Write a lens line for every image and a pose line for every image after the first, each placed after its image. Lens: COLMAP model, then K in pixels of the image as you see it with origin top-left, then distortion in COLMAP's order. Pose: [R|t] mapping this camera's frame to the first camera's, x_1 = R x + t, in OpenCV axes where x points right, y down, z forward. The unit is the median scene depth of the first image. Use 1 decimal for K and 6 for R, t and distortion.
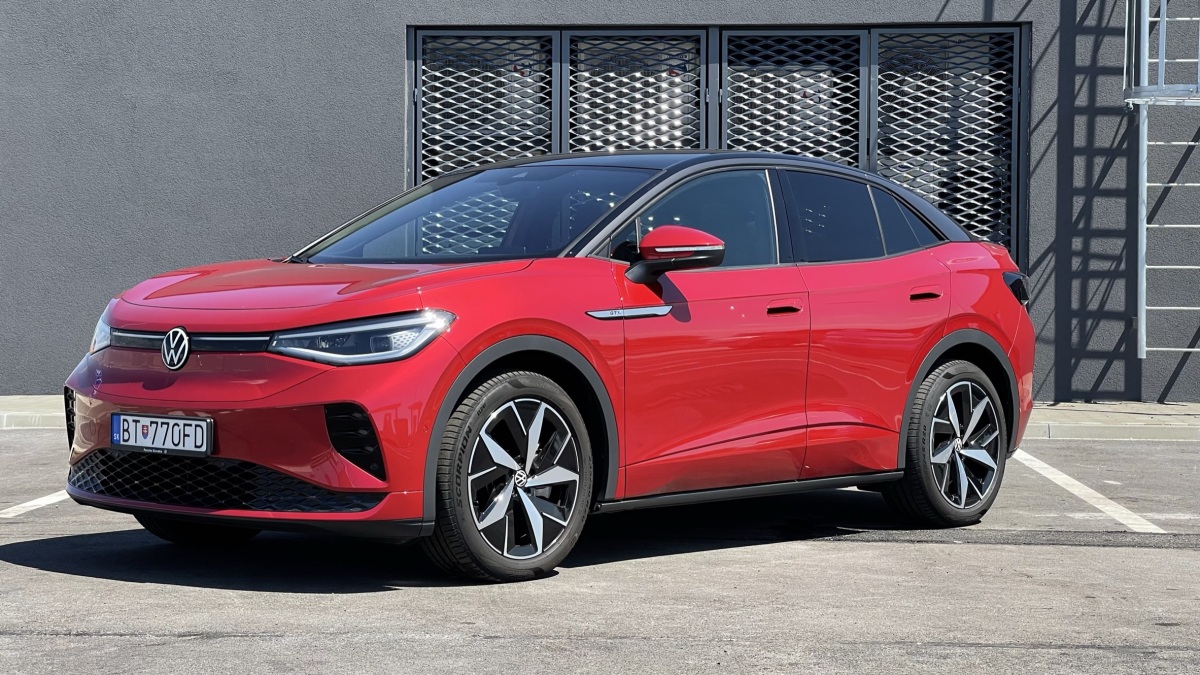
lens RADIAL K [[2260.4, 0, 582.9], [0, 2260.4, 327.5], [0, 0, 1]] dist [0.235636, 0.000000]
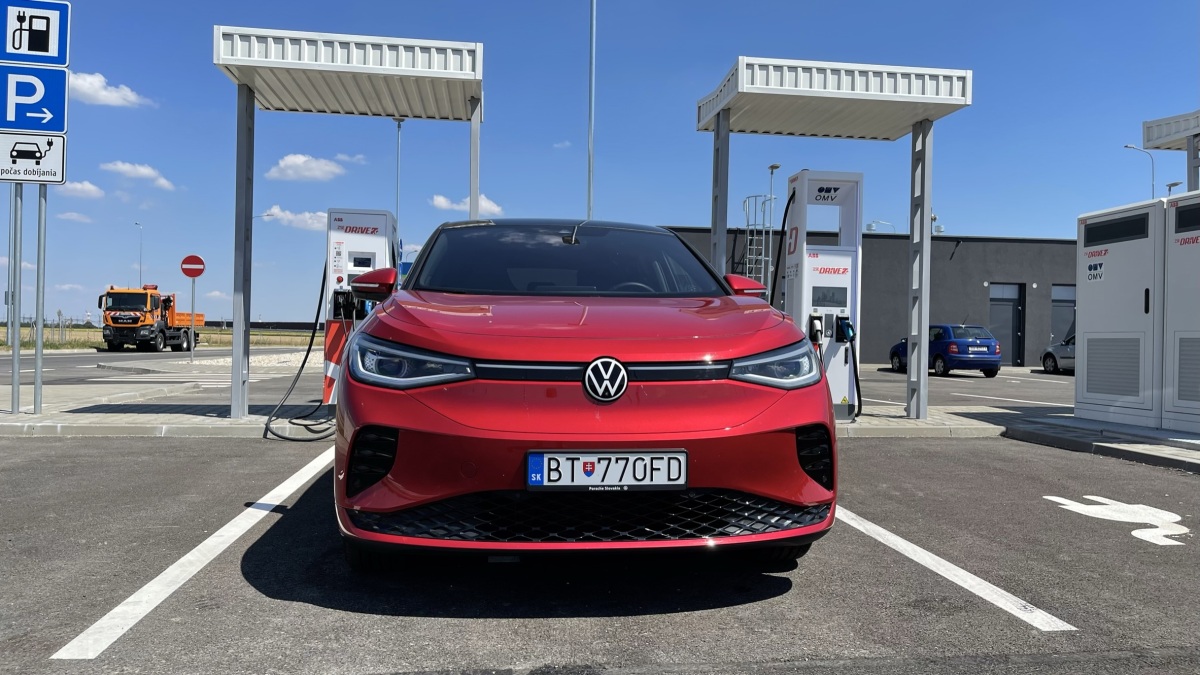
lens RADIAL K [[914.8, 0, 596.6], [0, 914.8, 341.3], [0, 0, 1]] dist [0.050287, 0.004052]
pose [[0.636714, -0.012763, 0.770995, -0.471248], [0.007201, 0.999918, 0.010606, -0.010834], [-0.771067, -0.001202, 0.636753, 0.743888]]
